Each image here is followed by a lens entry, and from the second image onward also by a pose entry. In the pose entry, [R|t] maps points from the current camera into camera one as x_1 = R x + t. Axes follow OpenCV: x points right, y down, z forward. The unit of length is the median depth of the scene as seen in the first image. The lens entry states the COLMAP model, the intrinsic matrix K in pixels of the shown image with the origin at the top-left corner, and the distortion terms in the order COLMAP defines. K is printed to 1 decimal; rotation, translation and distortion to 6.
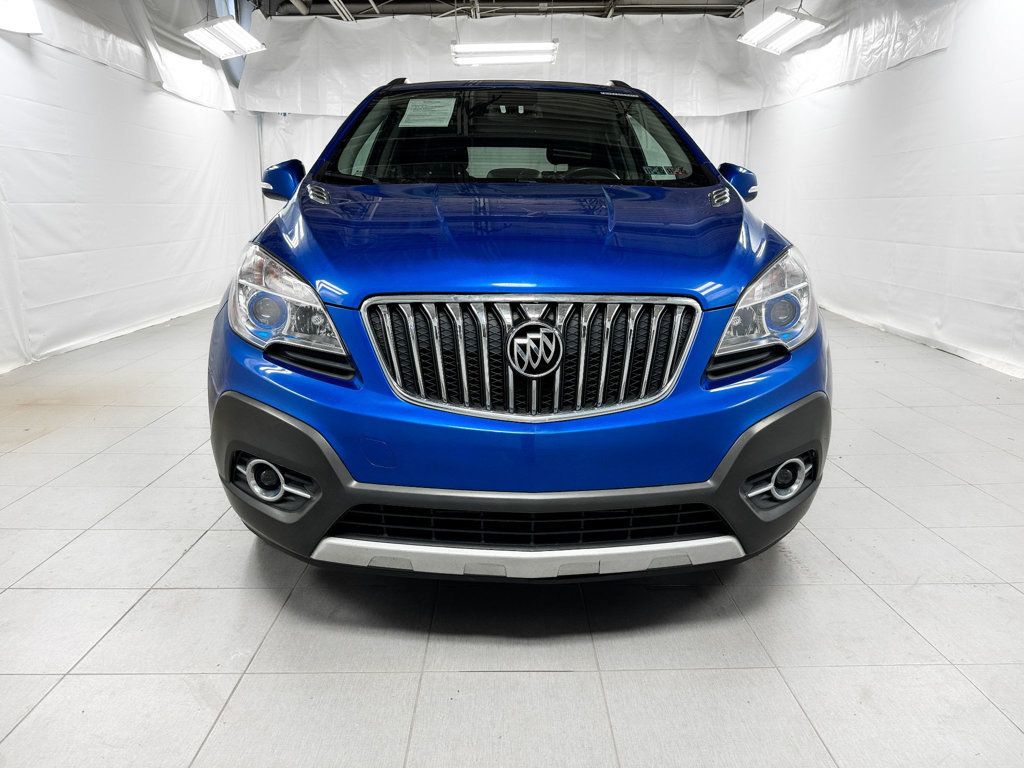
lens RADIAL K [[729.5, 0, 507.6], [0, 729.5, 384.1], [0, 0, 1]] dist [0.011253, -0.006362]
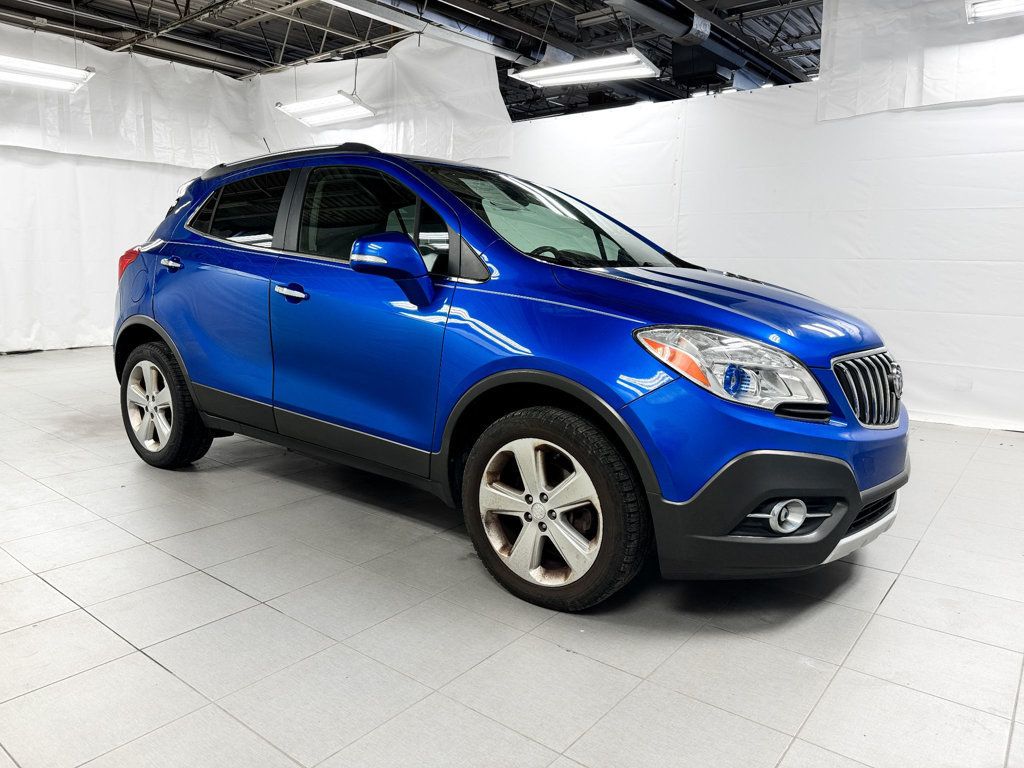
lens RADIAL K [[729.5, 0, 505.2], [0, 729.5, 386.5], [0, 0, 1]] dist [0.011253, -0.006362]
pose [[0.625329, -0.120730, 0.770966, -0.302791], [0.164621, 0.986135, 0.020901, -0.036426], [-0.762800, 0.113848, 0.636534, 0.110181]]
